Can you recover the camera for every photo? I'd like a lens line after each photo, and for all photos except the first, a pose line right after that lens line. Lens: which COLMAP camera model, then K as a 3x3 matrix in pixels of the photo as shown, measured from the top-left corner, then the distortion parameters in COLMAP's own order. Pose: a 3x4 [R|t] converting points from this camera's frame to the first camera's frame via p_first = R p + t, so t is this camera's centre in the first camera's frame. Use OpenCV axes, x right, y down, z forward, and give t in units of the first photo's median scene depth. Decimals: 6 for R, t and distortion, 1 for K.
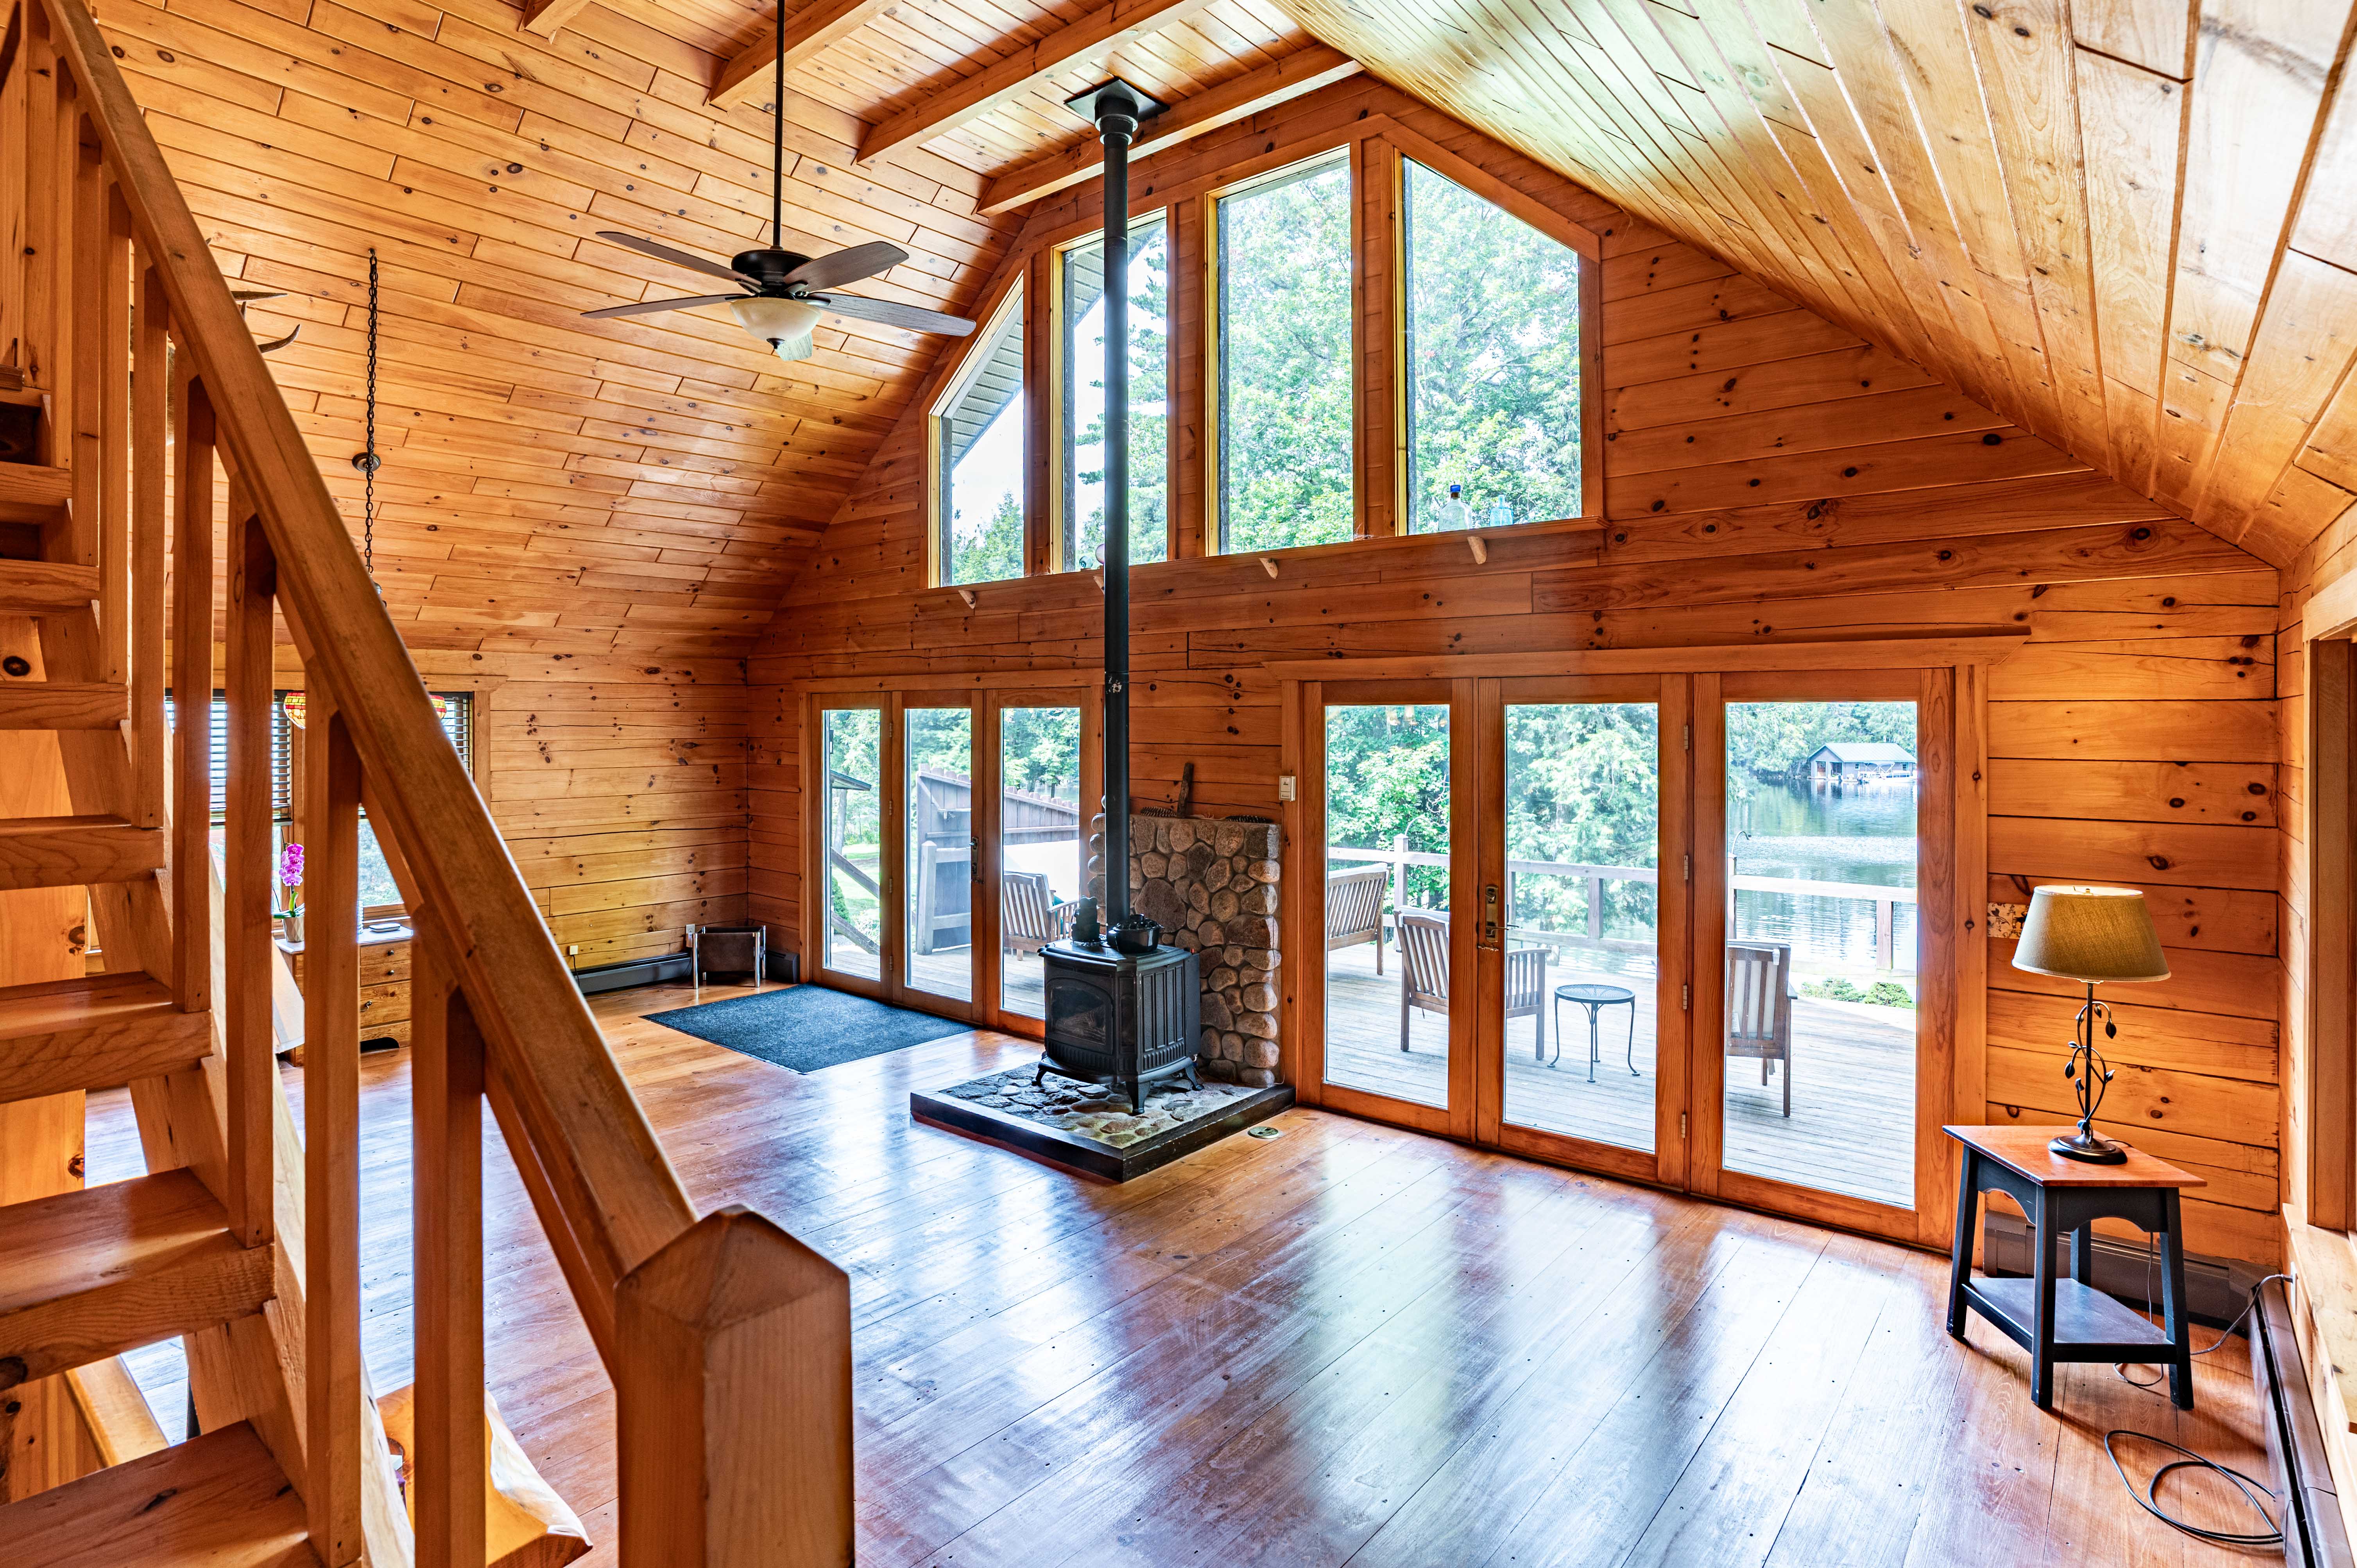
lens RADIAL K [[1207.5, 0, 1026.1], [0, 1207.5, 711.5], [0, 0, 1]] dist [-0.063510, 0.000145]
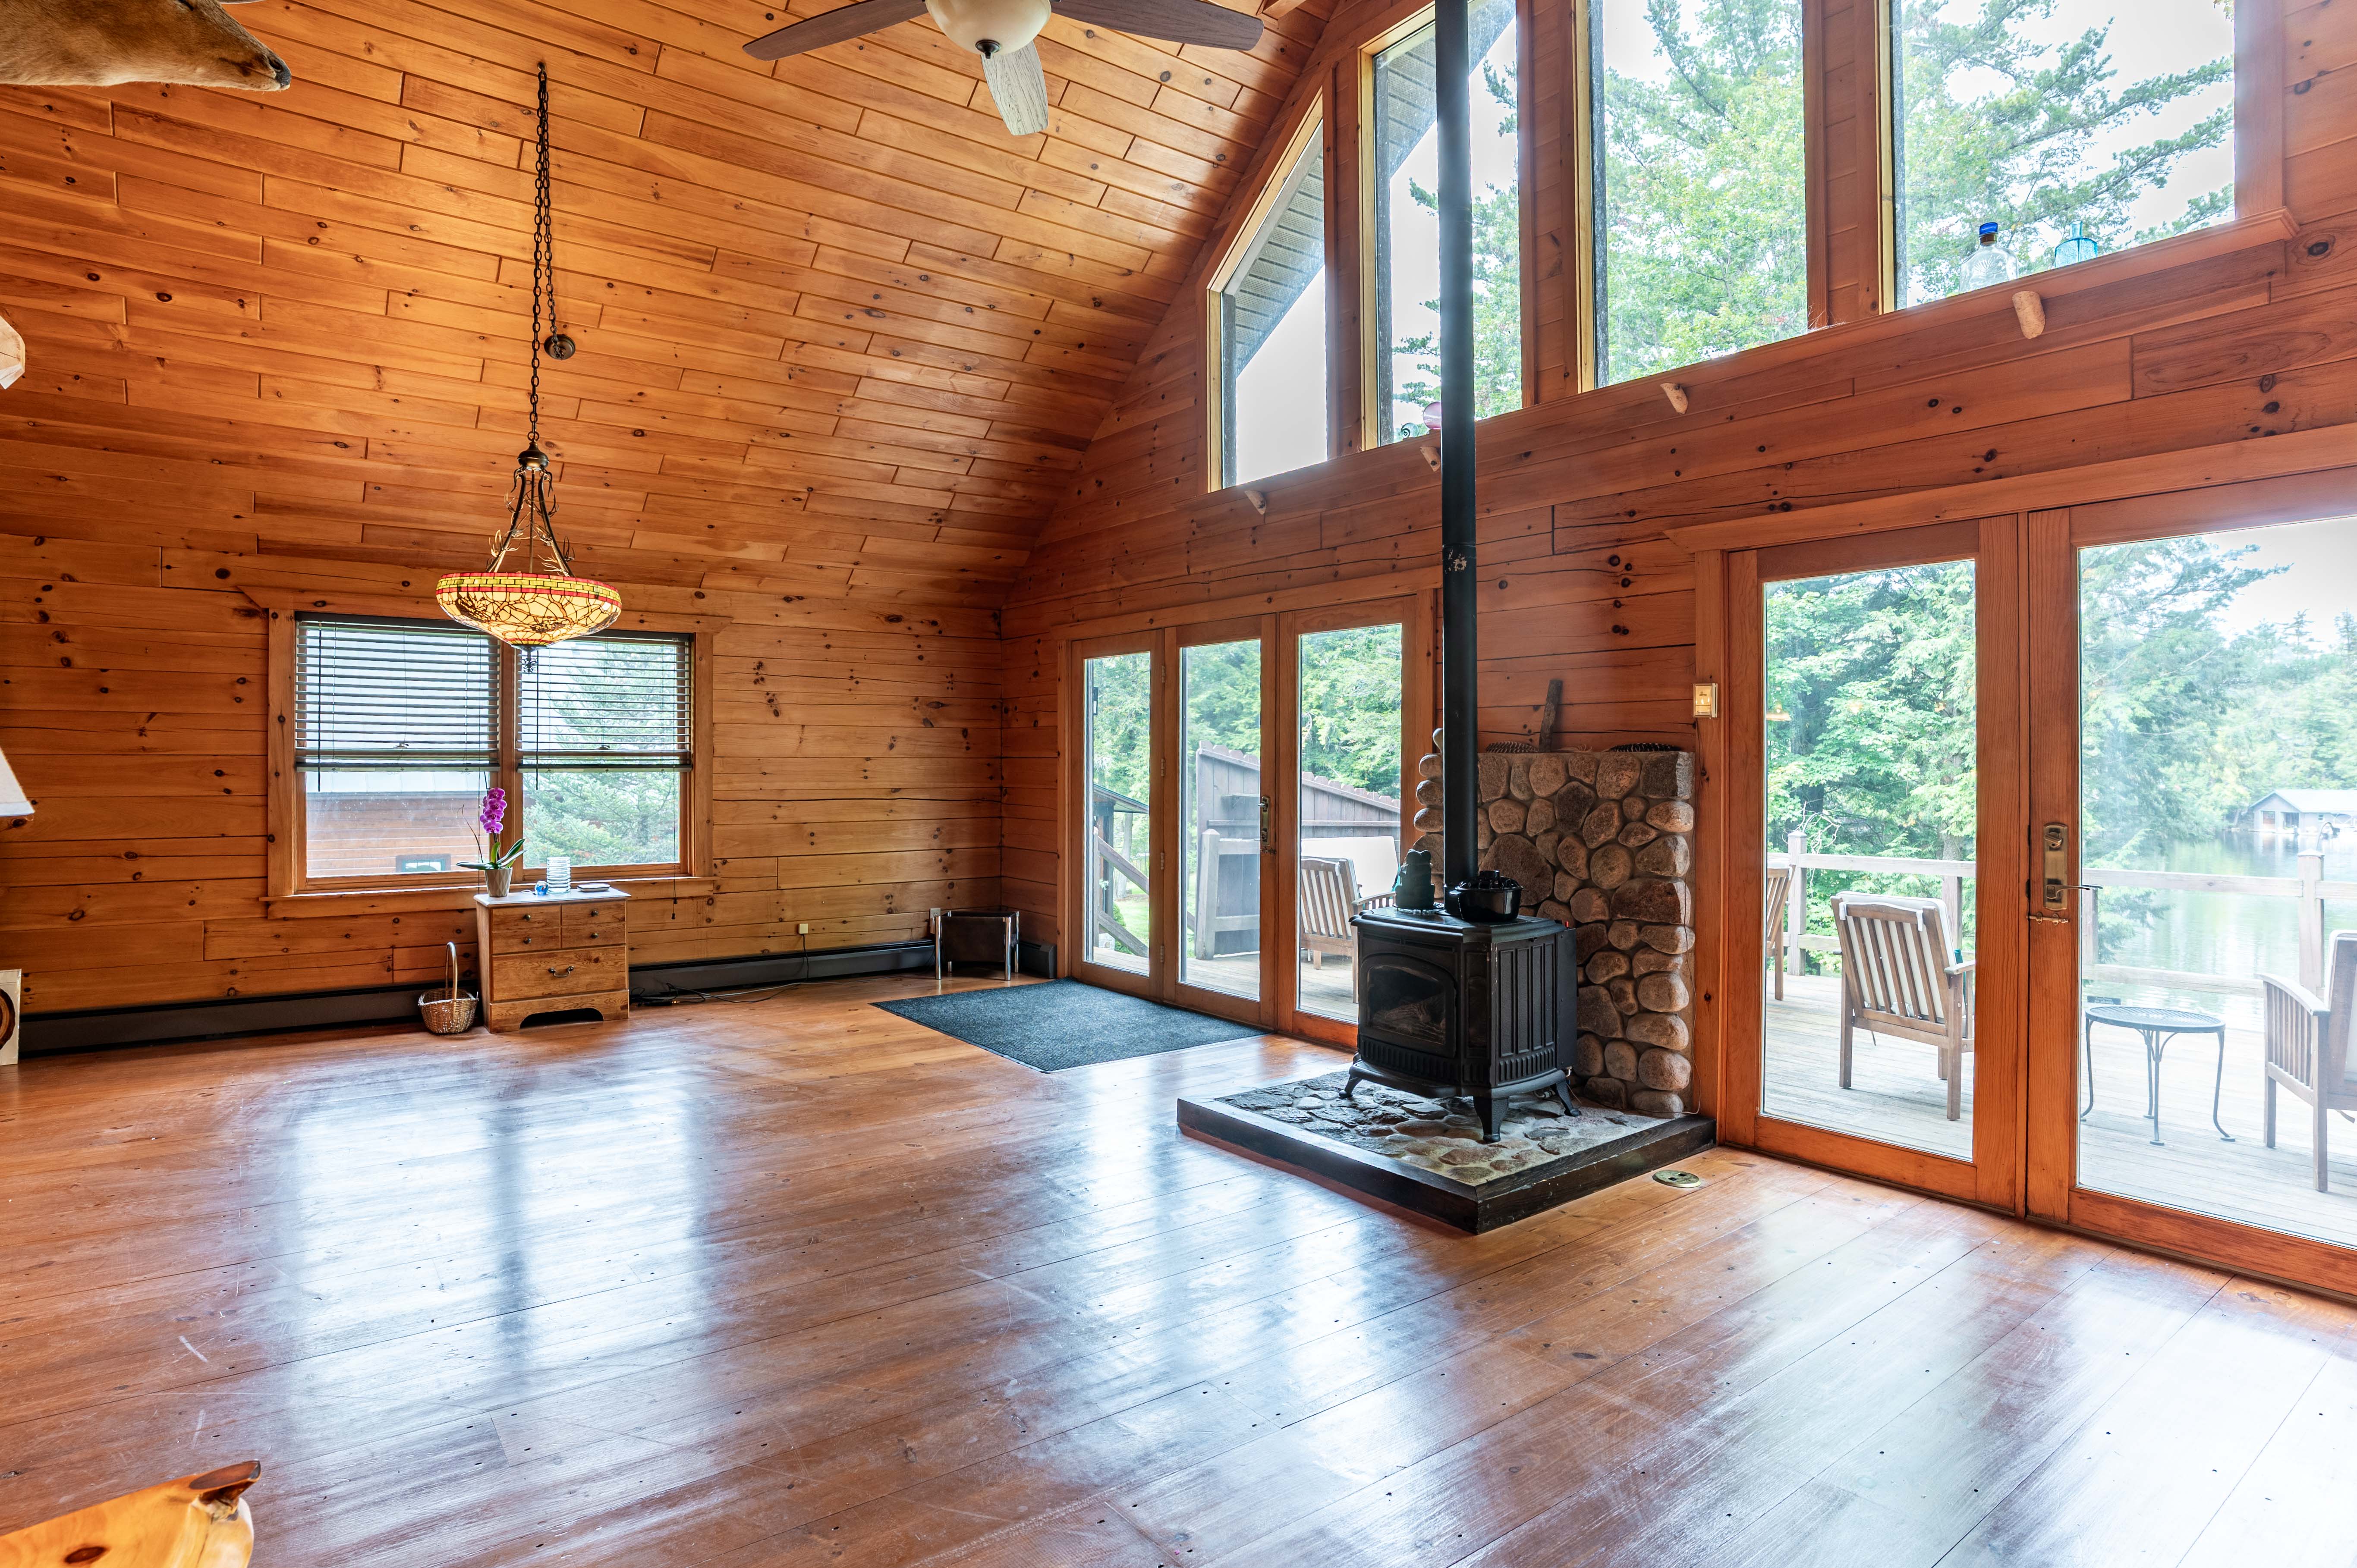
lens RADIAL K [[1221.6, 0, 1046.8], [0, 1221.6, 757.5], [0, 0, 1]] dist [-0.081002, 0.028927]
pose [[0.976289, 0.003476, -0.216443, -0.009568], [-0.002037, 0.999974, 0.006871, 0.082968], [0.216461, -0.006267, 0.976271, 0.197871]]
